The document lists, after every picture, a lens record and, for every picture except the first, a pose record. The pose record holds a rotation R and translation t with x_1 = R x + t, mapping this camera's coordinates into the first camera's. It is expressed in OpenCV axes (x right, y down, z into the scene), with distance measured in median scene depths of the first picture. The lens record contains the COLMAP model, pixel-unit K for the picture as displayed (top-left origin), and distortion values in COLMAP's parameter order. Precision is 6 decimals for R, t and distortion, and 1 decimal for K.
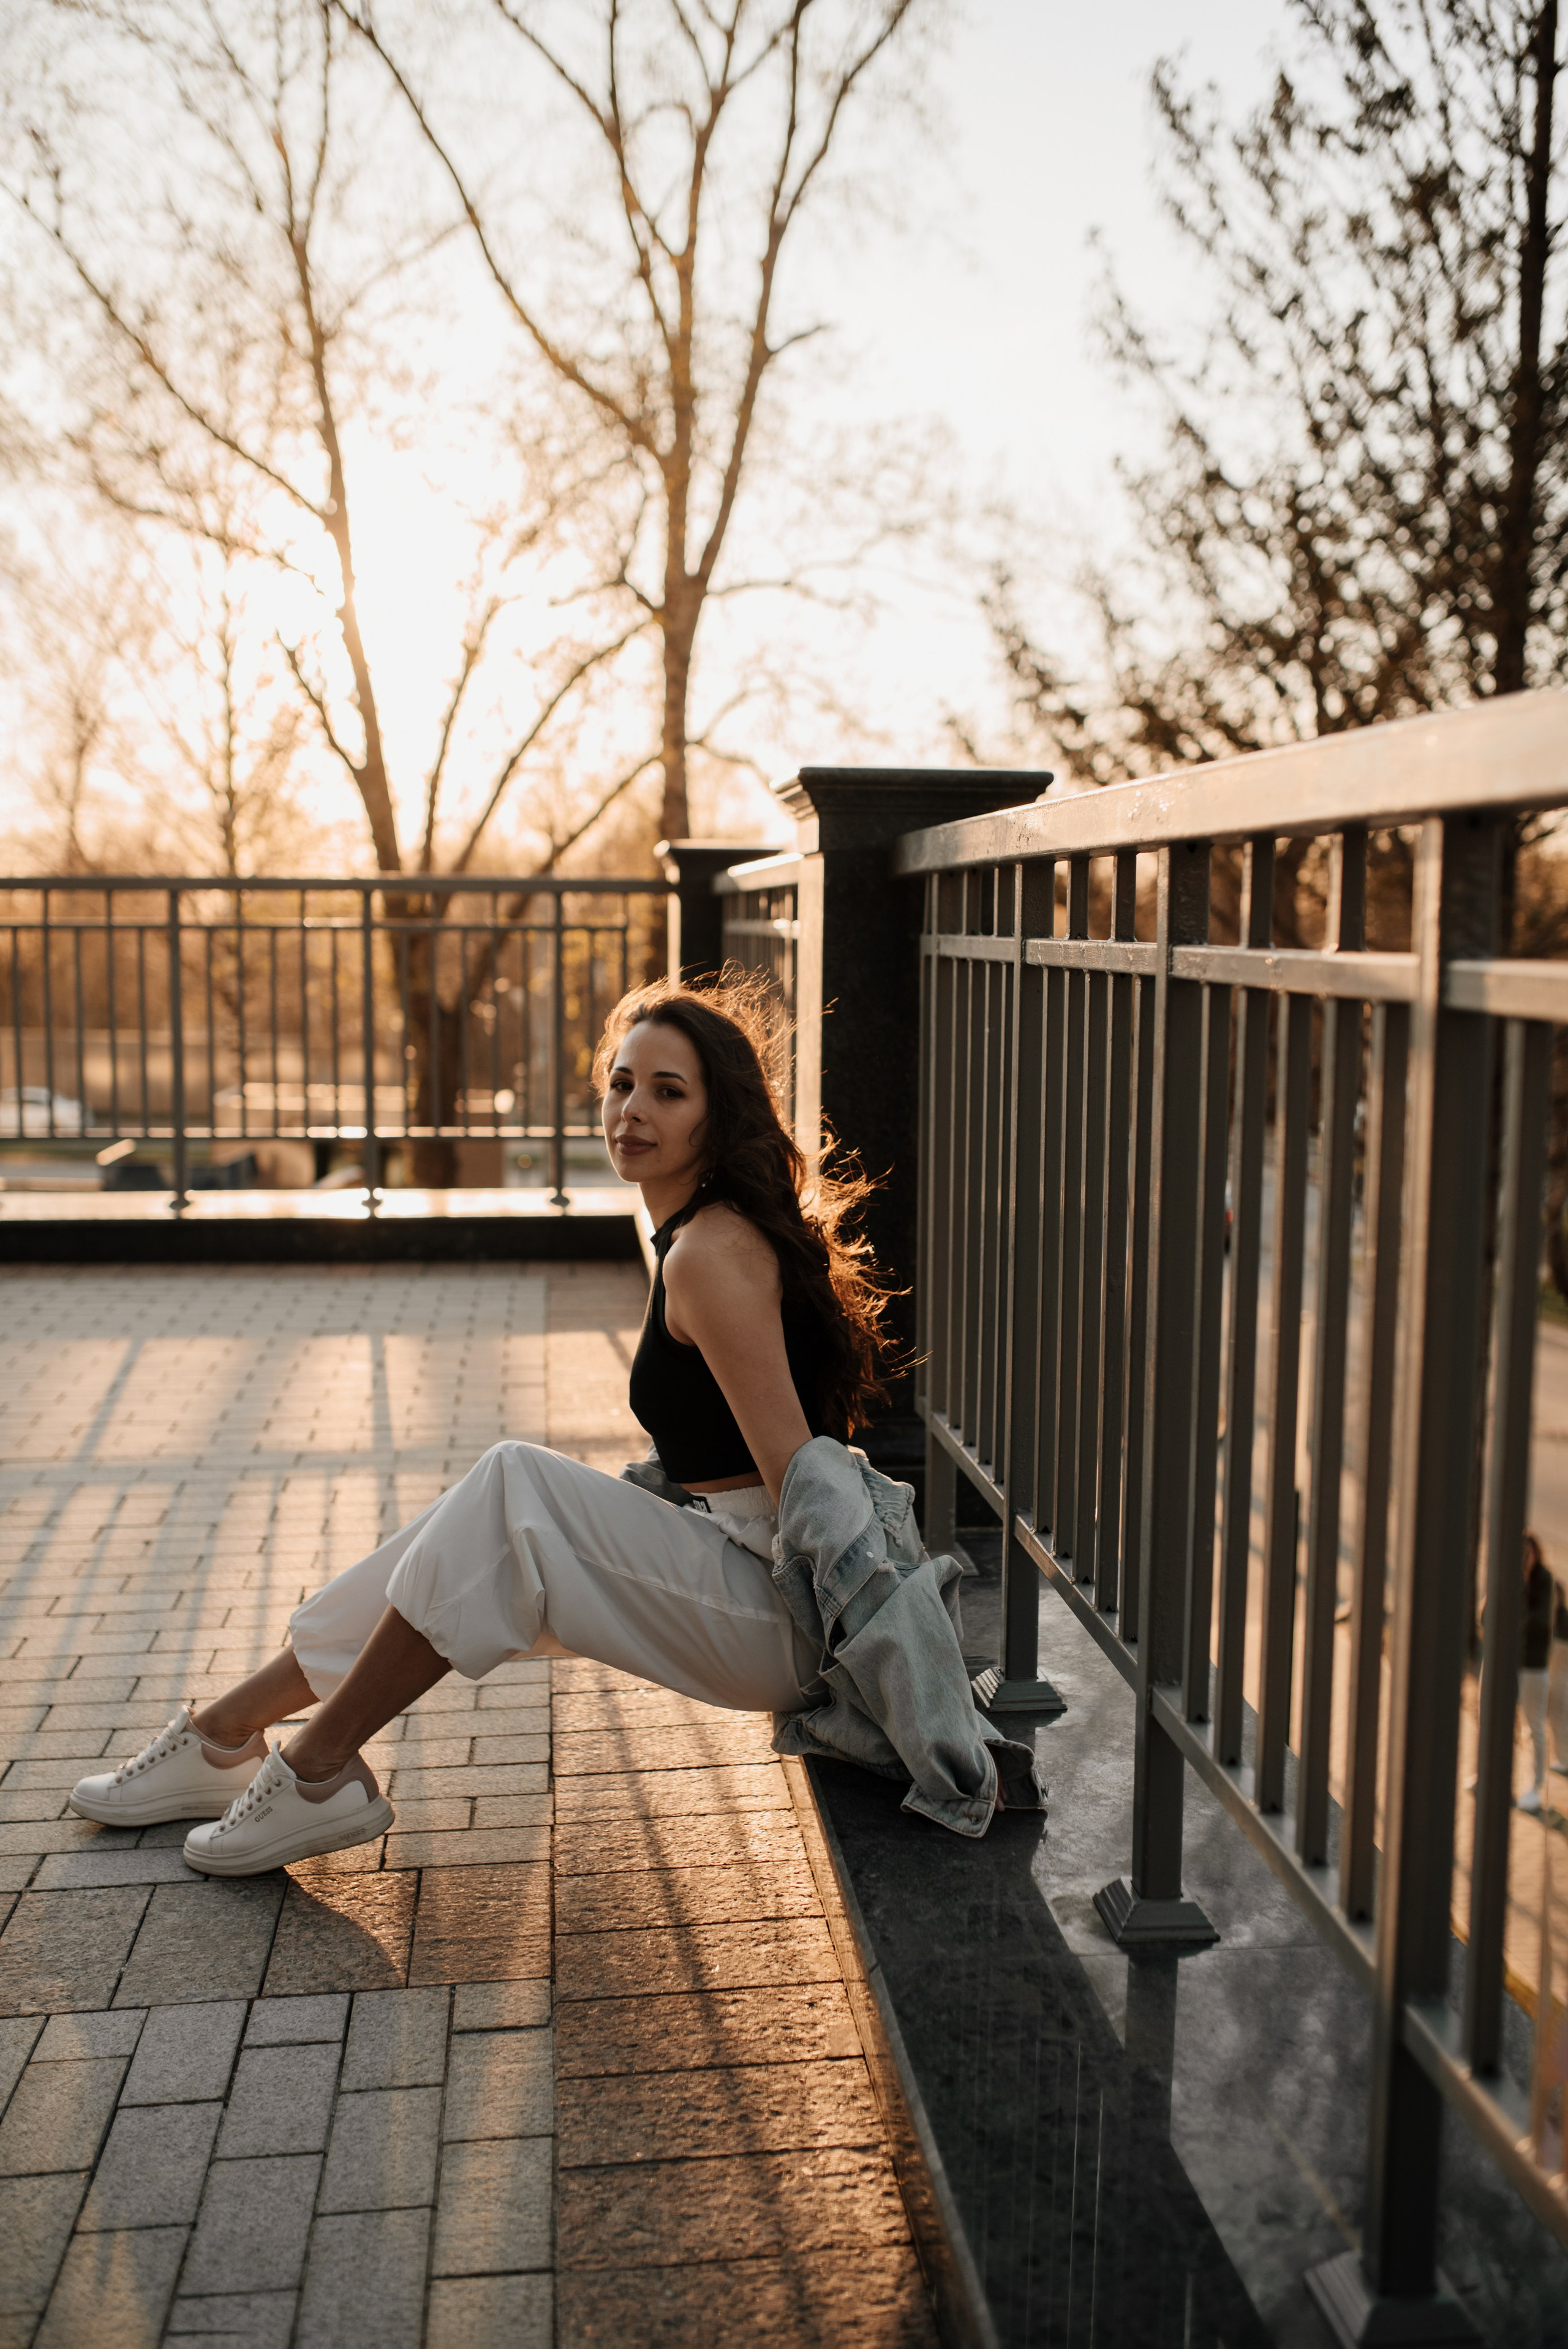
lens RADIAL K [[2247.7, 0, 802.1], [0, 2247.7, 1166.8], [0, 0, 1]] dist [-0.079197, 0.110166]
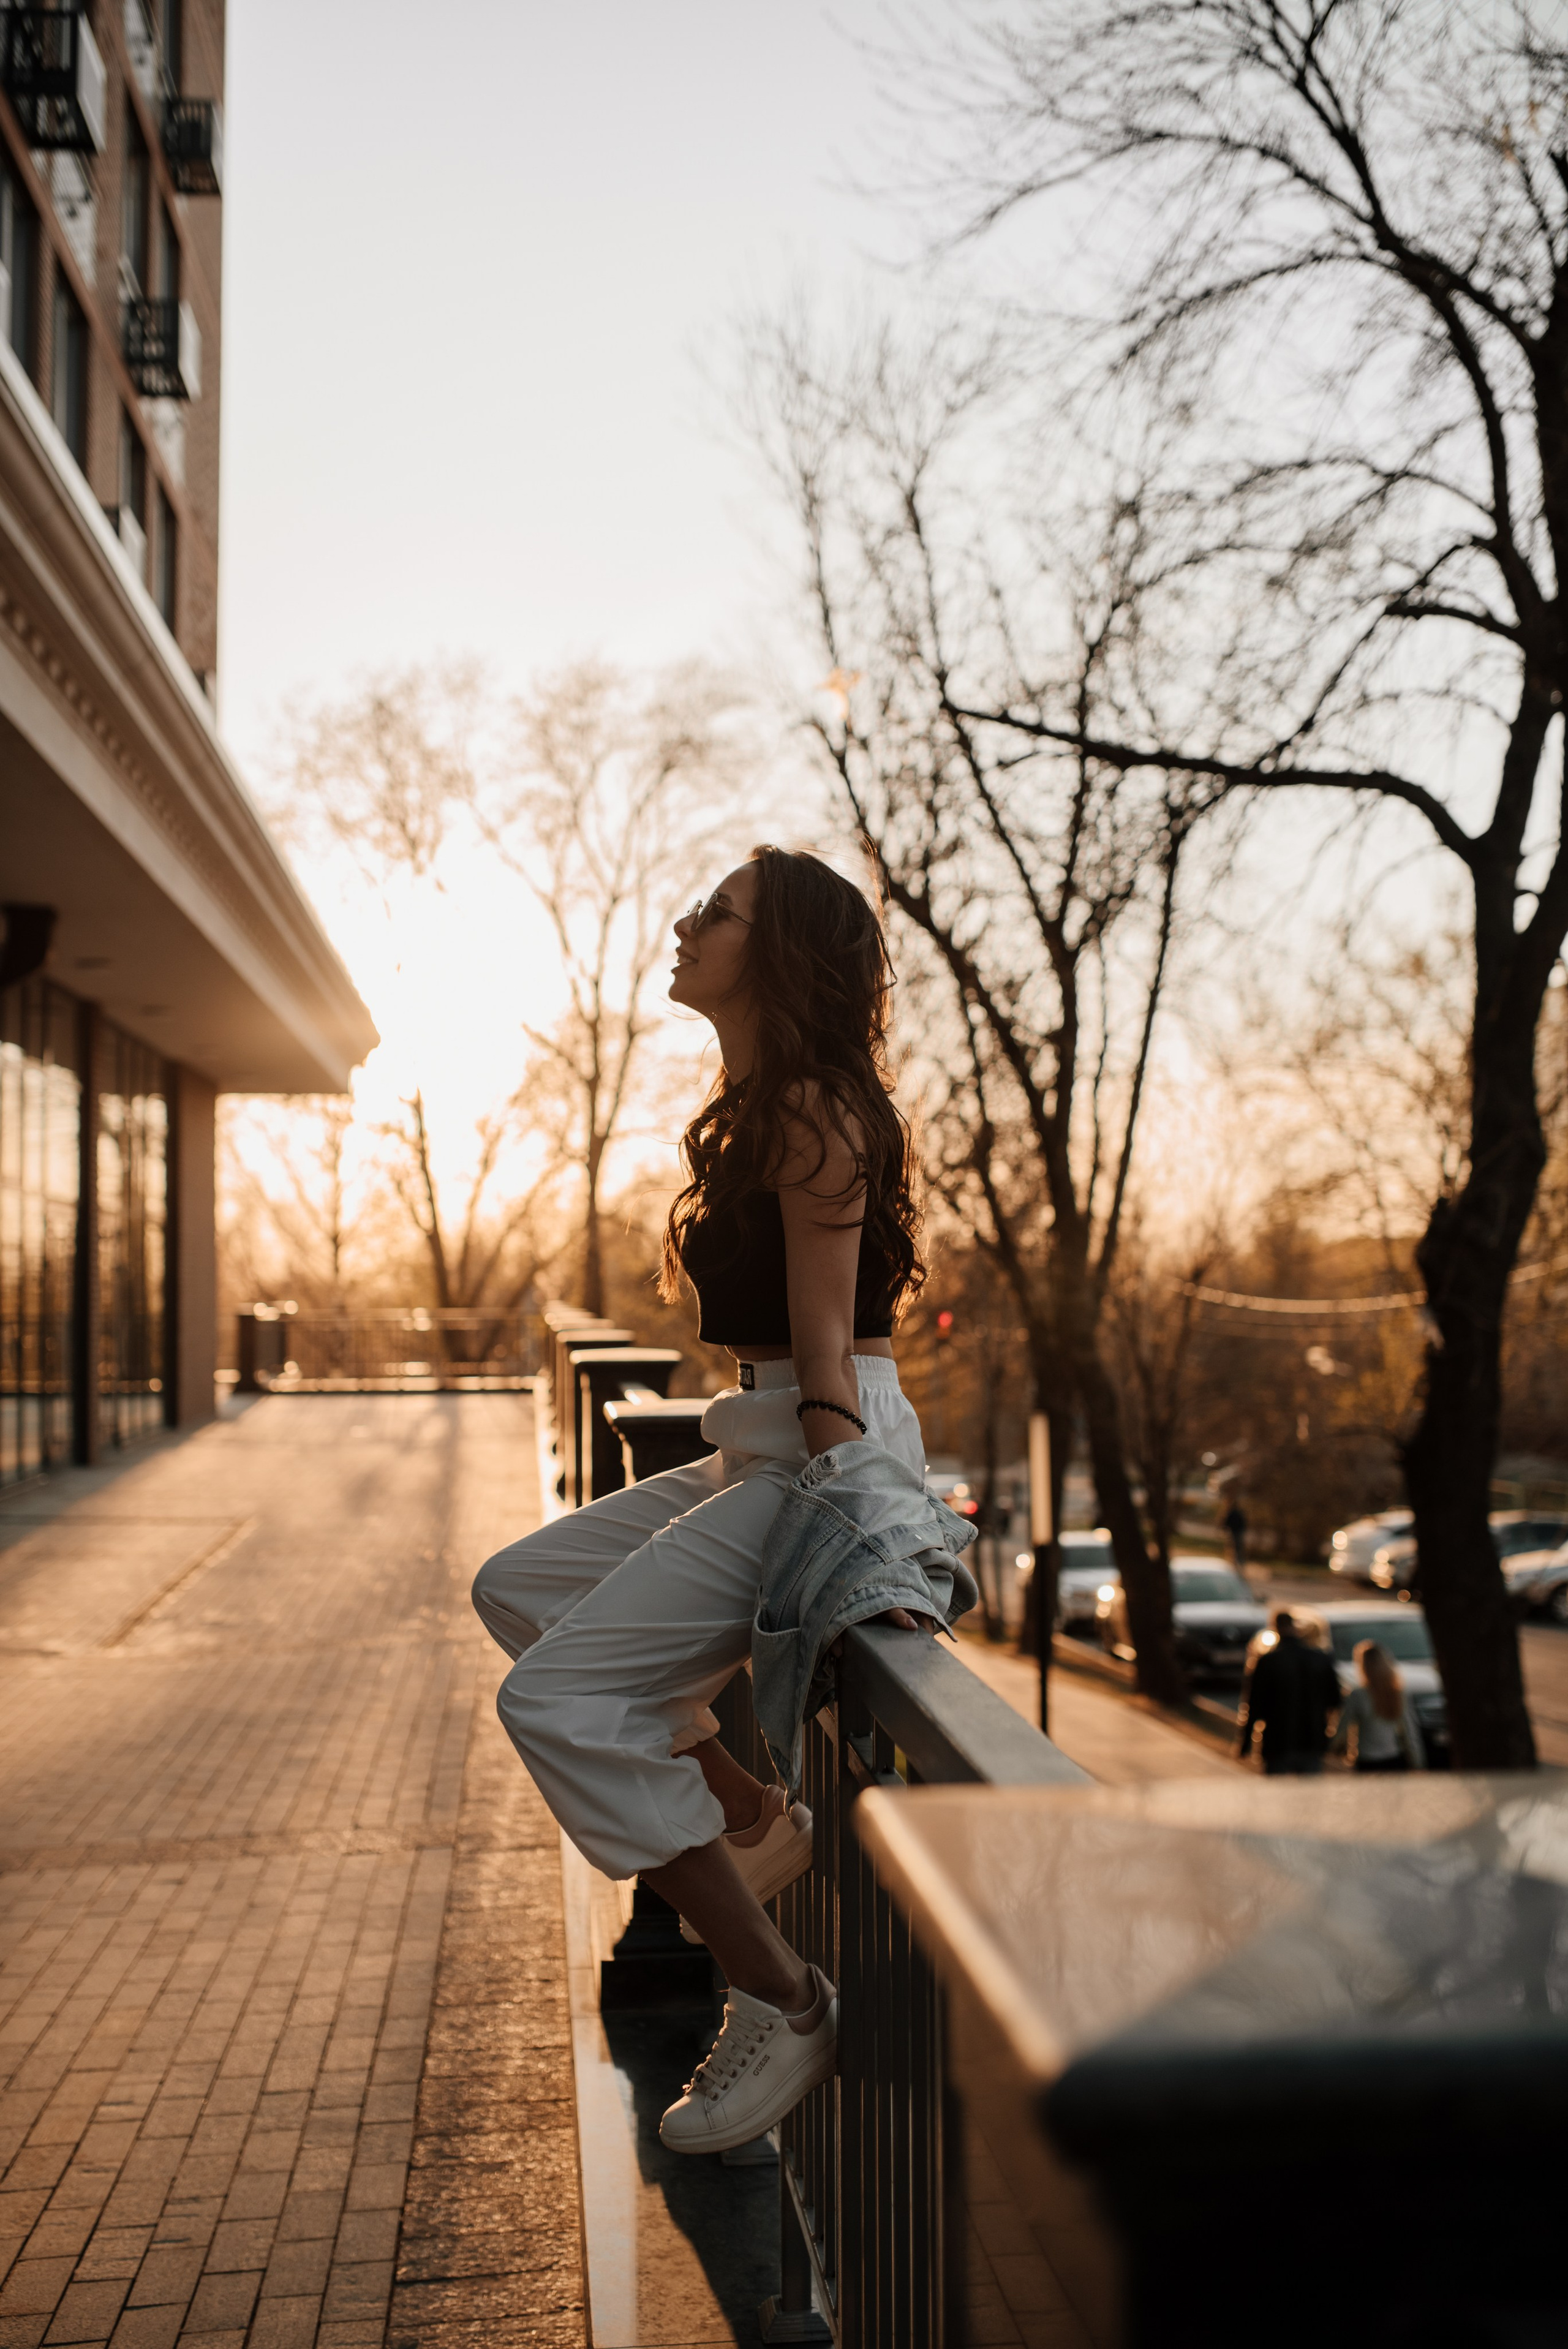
lens RADIAL K [[2248.8, 0, 784.0], [0, 2248.8, 1174.5], [0, 0, 1]] dist [-0.072789, 0.101209]
pose [[0.999961, -0.008836, 0.000612, 0.737815], [0.008819, 0.986775, -0.161854, 0.598597], [0.000826, 0.161853, 0.986815, -6.277202]]
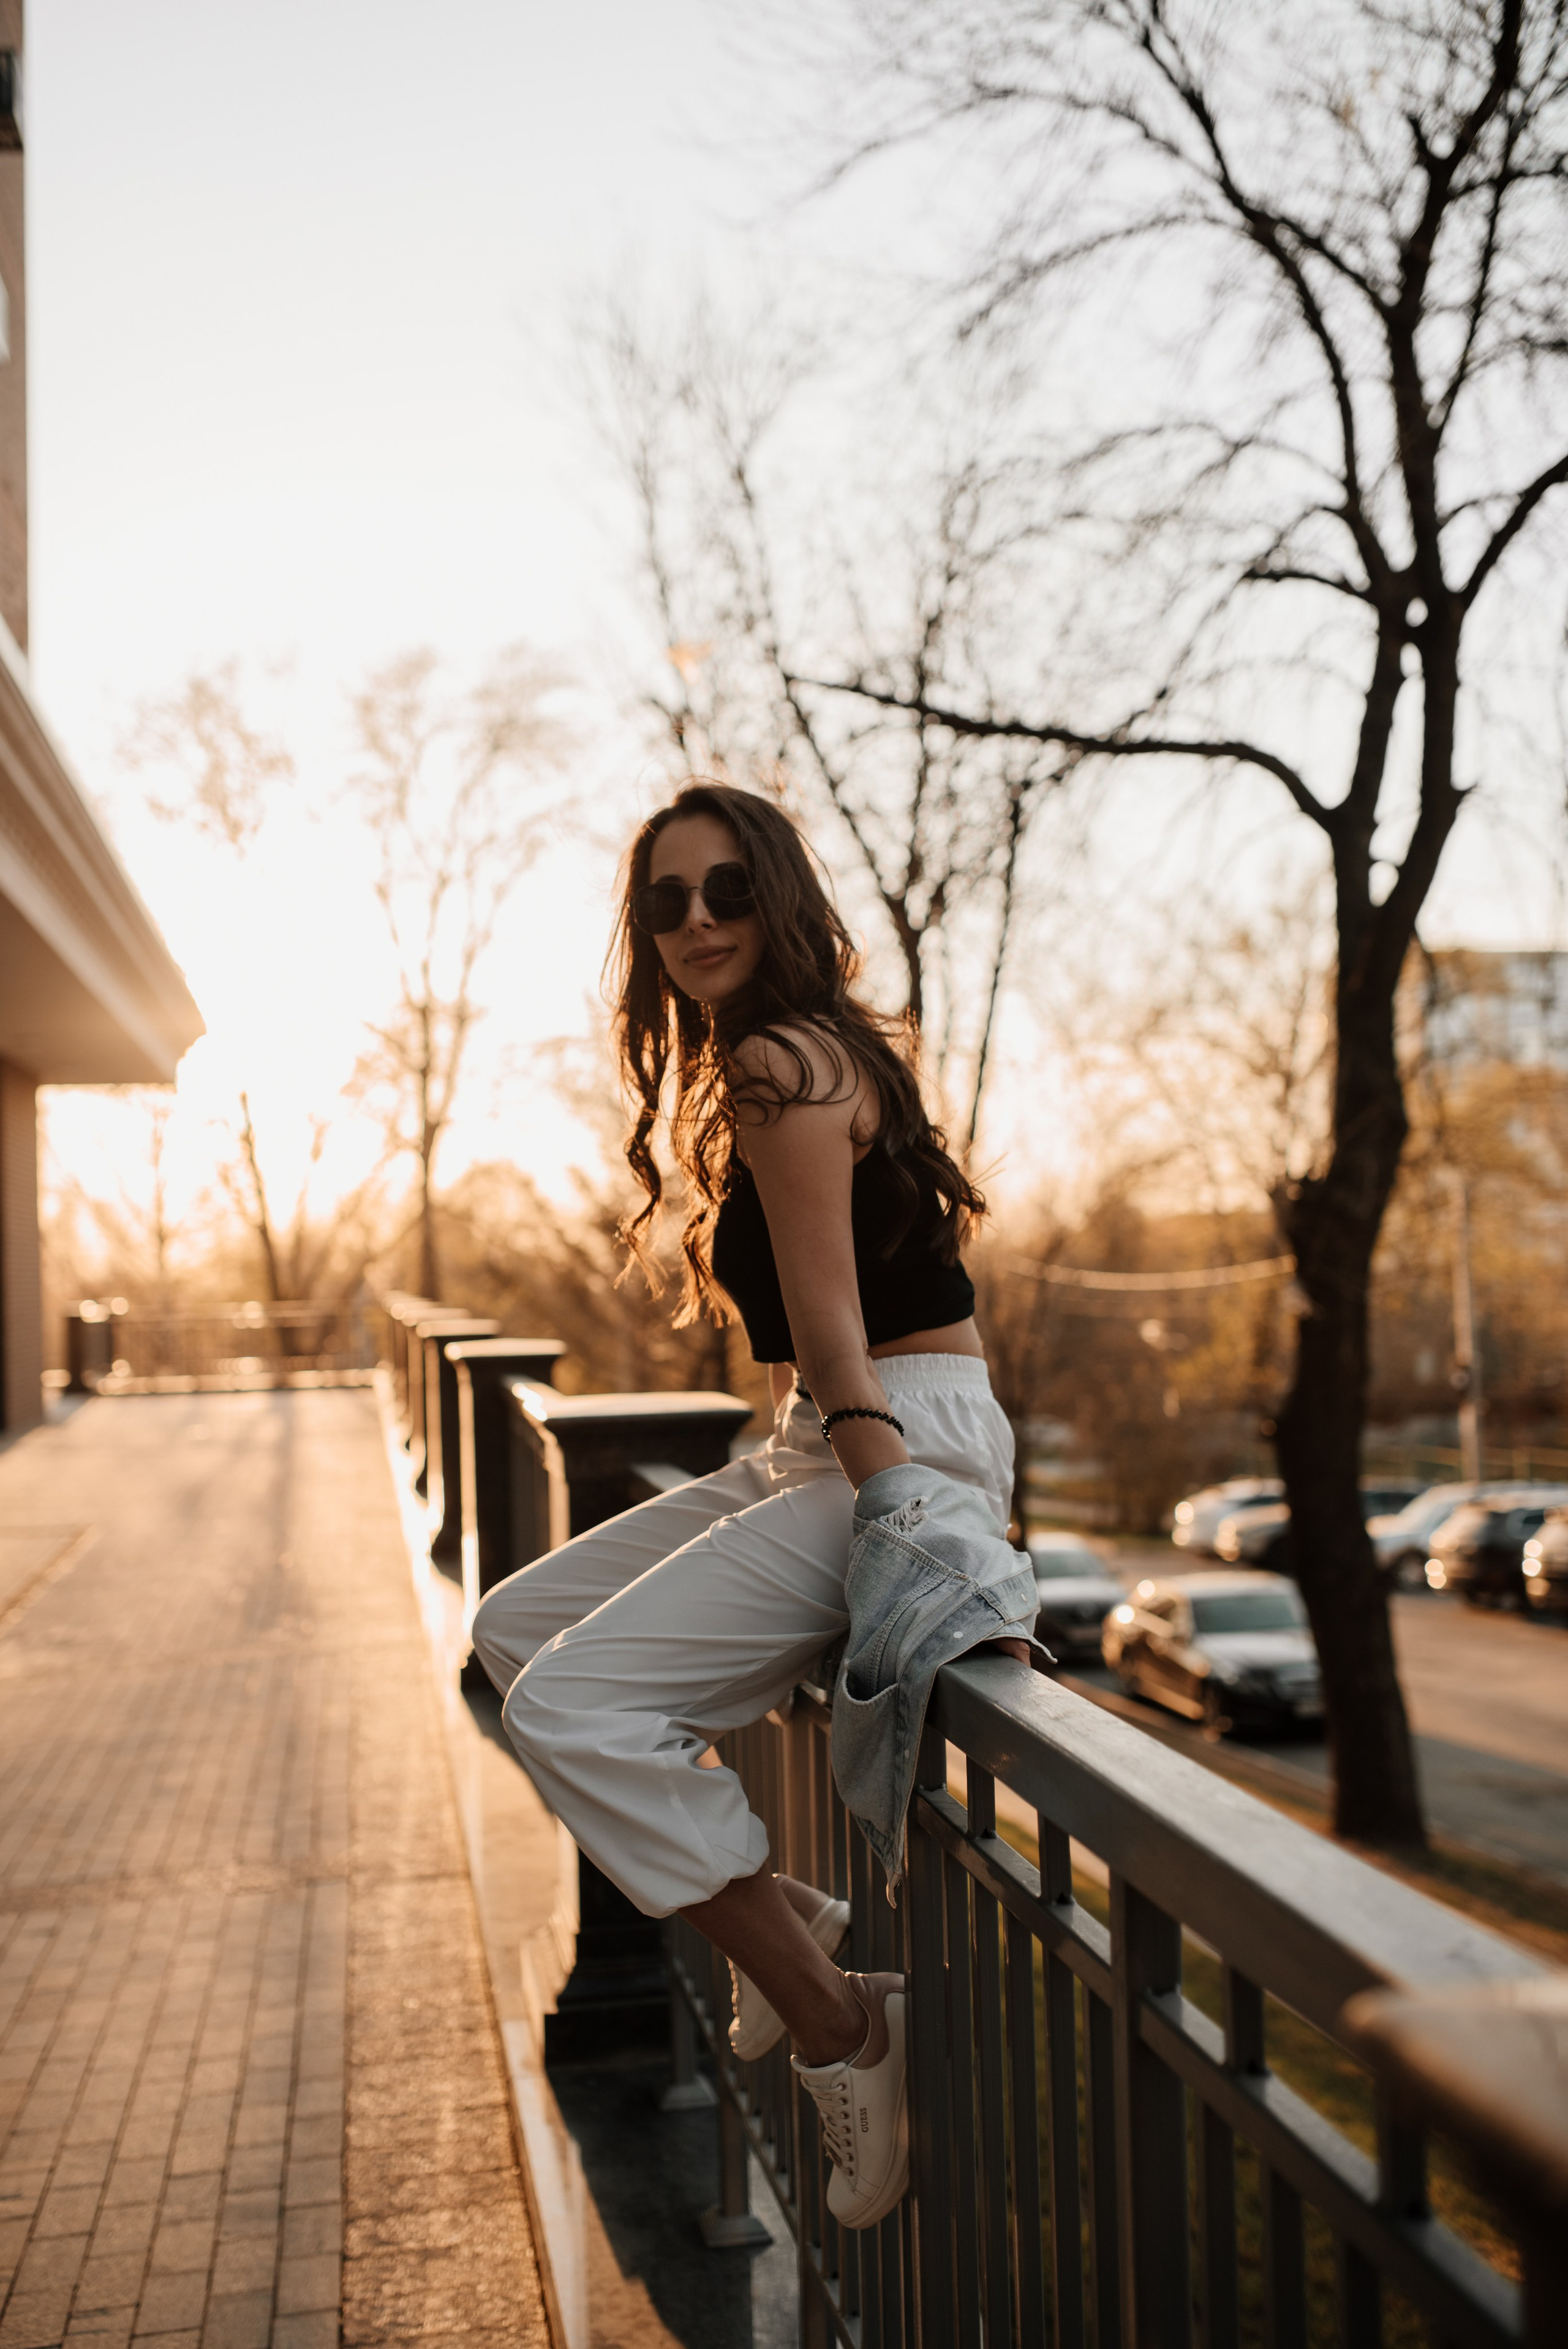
lens RADIAL K [[2248.8, 0, 784.0], [0, 2248.8, 1174.5], [0, 0, 1]] dist [-0.072789, 0.101209]
pose [[0.996601, -0.028102, 0.077445, 0.680129], [0.039763, 0.987362, -0.153413, 0.586738], [-0.072155, 0.155971, 0.985123, -6.172857]]
